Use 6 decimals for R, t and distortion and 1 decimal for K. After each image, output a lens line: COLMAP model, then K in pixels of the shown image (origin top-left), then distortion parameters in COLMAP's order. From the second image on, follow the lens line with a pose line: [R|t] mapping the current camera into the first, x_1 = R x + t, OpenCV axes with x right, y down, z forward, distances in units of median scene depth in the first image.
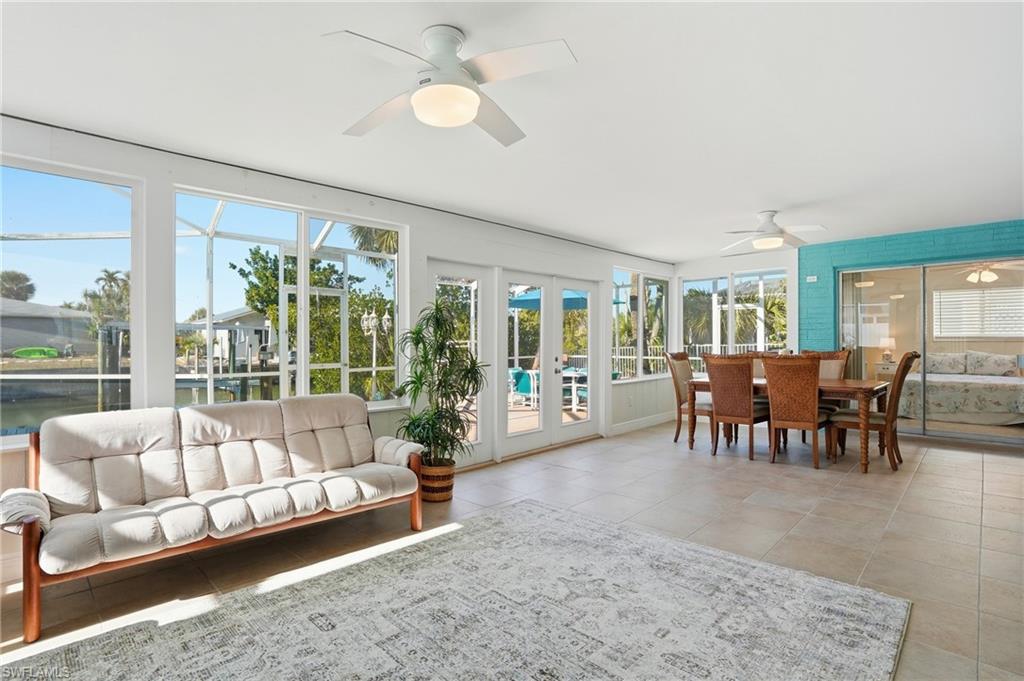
lens RADIAL K [[481.5, 0, 516.9], [0, 481.5, 345.1], [0, 0, 1]] dist [-0.001575, 0.000709]
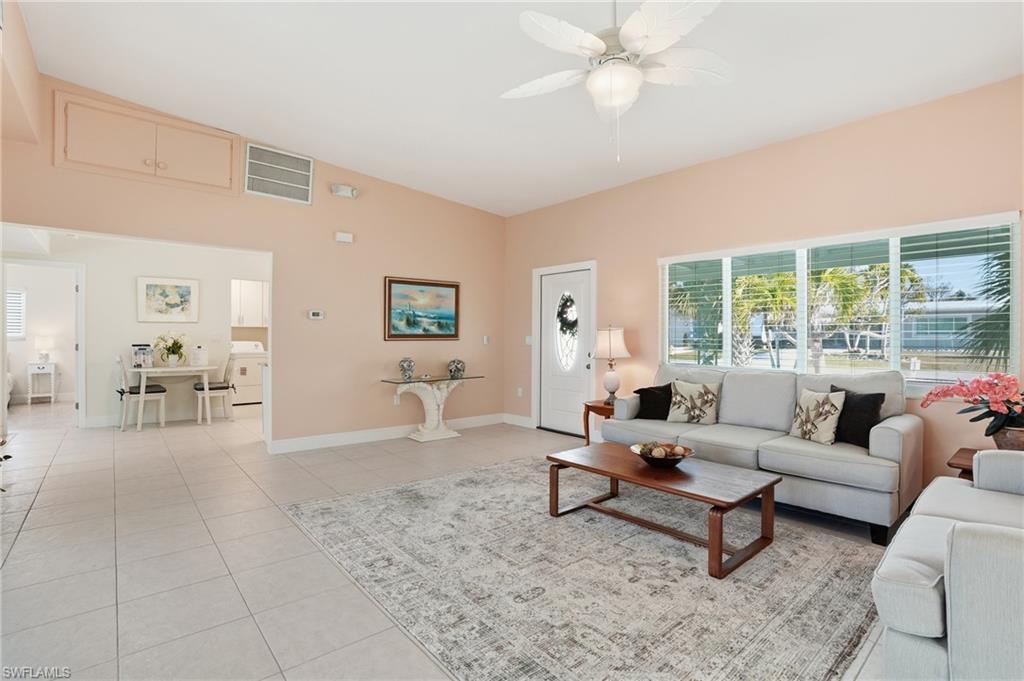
lens RADIAL K [[470.4, 0, 516.7], [0, 470.4, 343.1], [0, 0, 1]] dist [-0.037859, -0.000497]
pose [[0.077060, 0.010855, 0.996967, -1.257196], [-0.016188, 0.999823, -0.009635, 0.046924], [-0.996895, -0.015396, 0.077222, 0.864829]]
